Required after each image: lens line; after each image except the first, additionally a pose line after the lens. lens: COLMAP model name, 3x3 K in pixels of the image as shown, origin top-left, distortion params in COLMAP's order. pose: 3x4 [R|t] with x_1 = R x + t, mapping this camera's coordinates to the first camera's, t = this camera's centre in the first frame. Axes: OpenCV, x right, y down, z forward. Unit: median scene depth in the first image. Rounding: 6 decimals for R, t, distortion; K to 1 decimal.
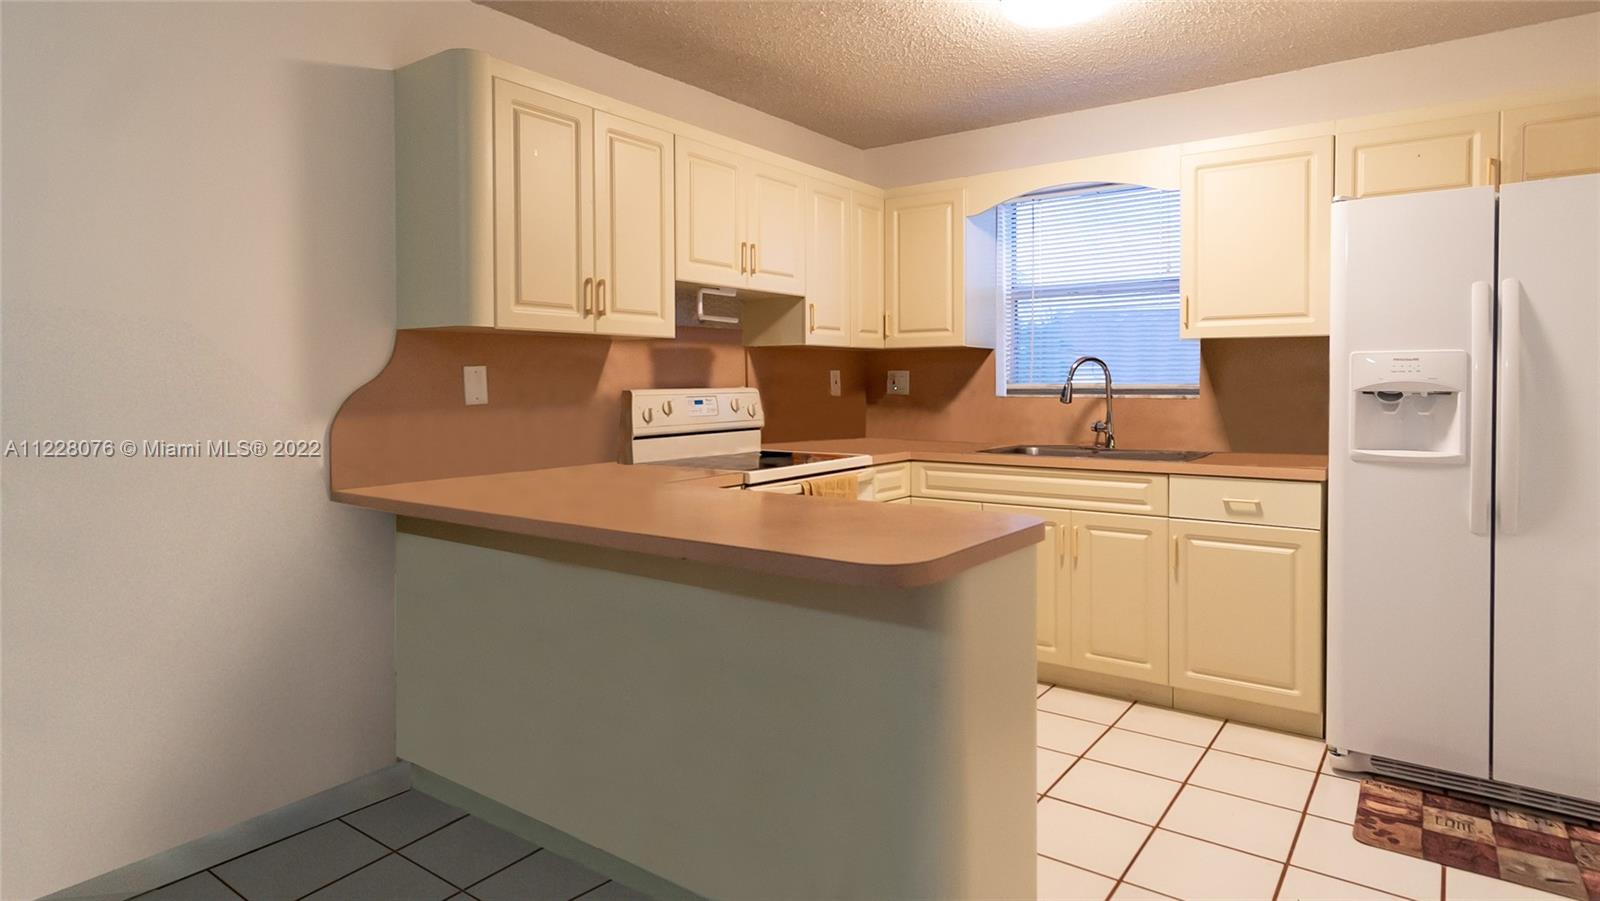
lens RADIAL K [[840.8, 0, 800.0], [0, 840.8, 450.5], [0, 0, 1]] dist [0.004990, 0.000234]
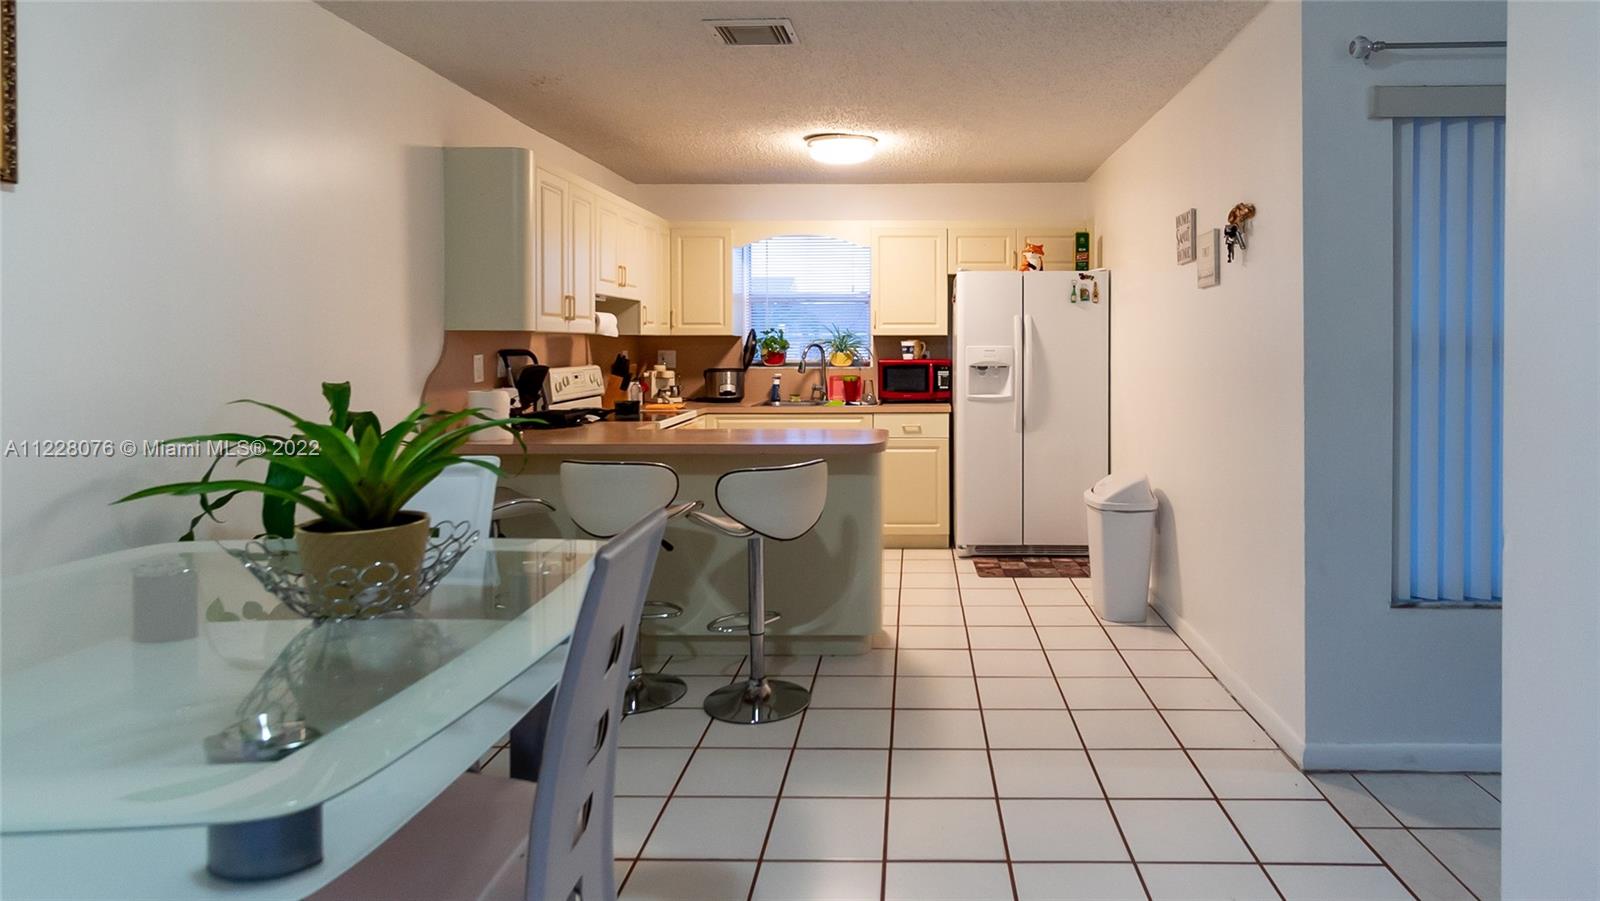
lens RADIAL K [[854.1, 0, 802.4], [0, 854.1, 480.4], [0, 0, 1]] dist [-0.002409, -0.000081]
pose [[0.861790, -0.081237, 0.500717, -0.688036], [0.042786, 0.995217, 0.087825, 0.005728], [-0.505457, -0.054263, 0.861144, -0.542754]]
